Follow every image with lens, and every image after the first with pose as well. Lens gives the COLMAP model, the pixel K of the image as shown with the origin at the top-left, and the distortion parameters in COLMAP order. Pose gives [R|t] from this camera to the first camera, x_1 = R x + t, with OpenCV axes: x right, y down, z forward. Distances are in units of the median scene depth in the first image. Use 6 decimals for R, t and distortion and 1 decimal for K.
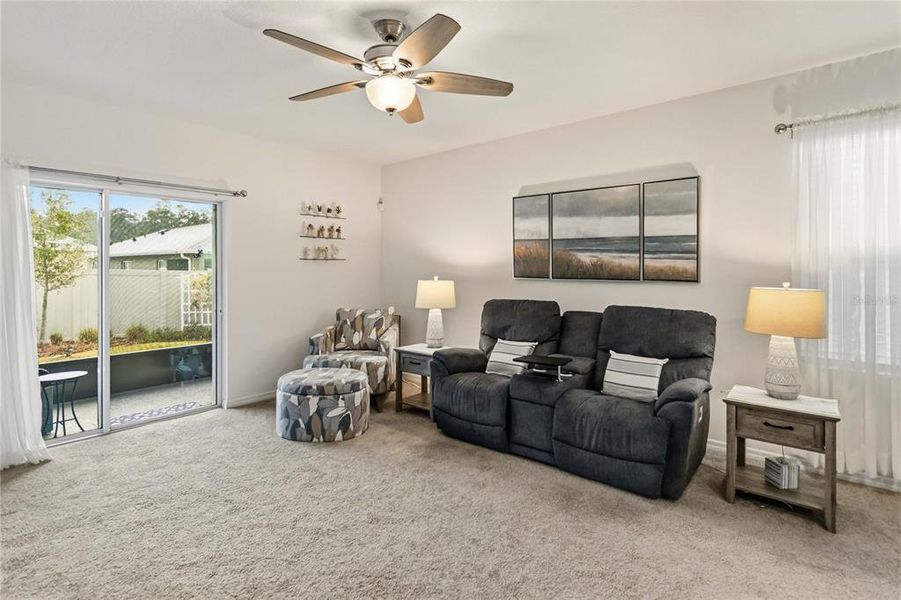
lens RADIAL K [[456.3, 0, 447.6], [0, 456.3, 261.1], [0, 0, 1]] dist [-0.001362, -0.000136]
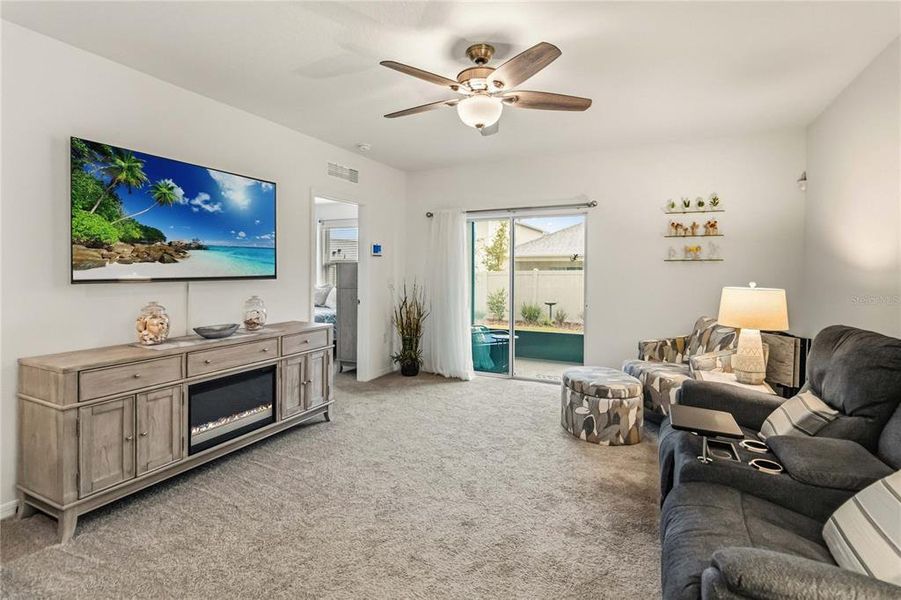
lens RADIAL K [[430.8, 0, 444.5], [0, 430.8, 268.6], [0, 0, 1]] dist [0.000078, 0.000146]
pose [[0.240146, 0.000643, -0.970737, 0.588949], [0.009740, 0.999948, 0.003072, 0.007308], [0.970688, -0.010193, 0.240127, 0.452711]]
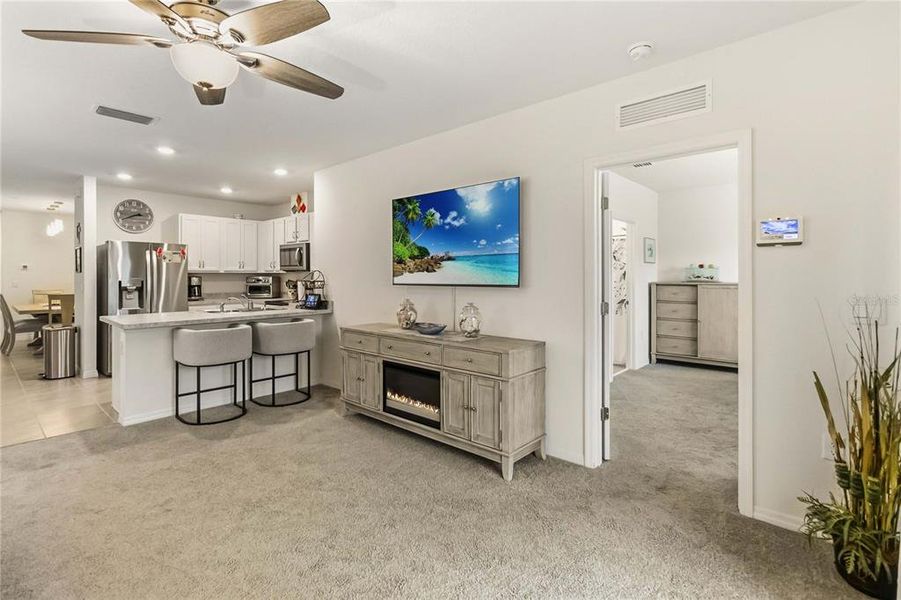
lens RADIAL K [[421.7, 0, 452.3], [0, 421.7, 288.6], [0, 0, 1]] dist [0.000085, -0.000346]
pose [[-0.999723, 0.001949, 0.023448, -0.393801], [0.002332, 0.999865, 0.016293, 0.017946], [-0.023413, 0.016343, -0.999592, 1.183254]]
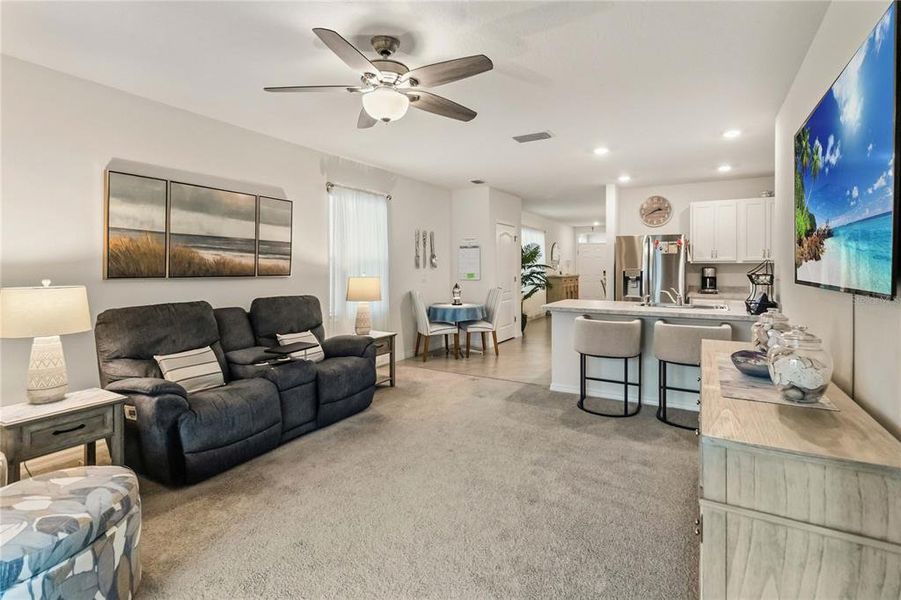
lens RADIAL K [[430.8, 0, 444.5], [0, 430.8, 268.6], [0, 0, 1]] dist [0.000078, 0.000146]
pose [[-0.186941, -0.005468, 0.982356, -0.774260], [-0.017198, 0.999849, 0.002293, 0.010753], [-0.982221, -0.016466, -0.187007, 0.714806]]
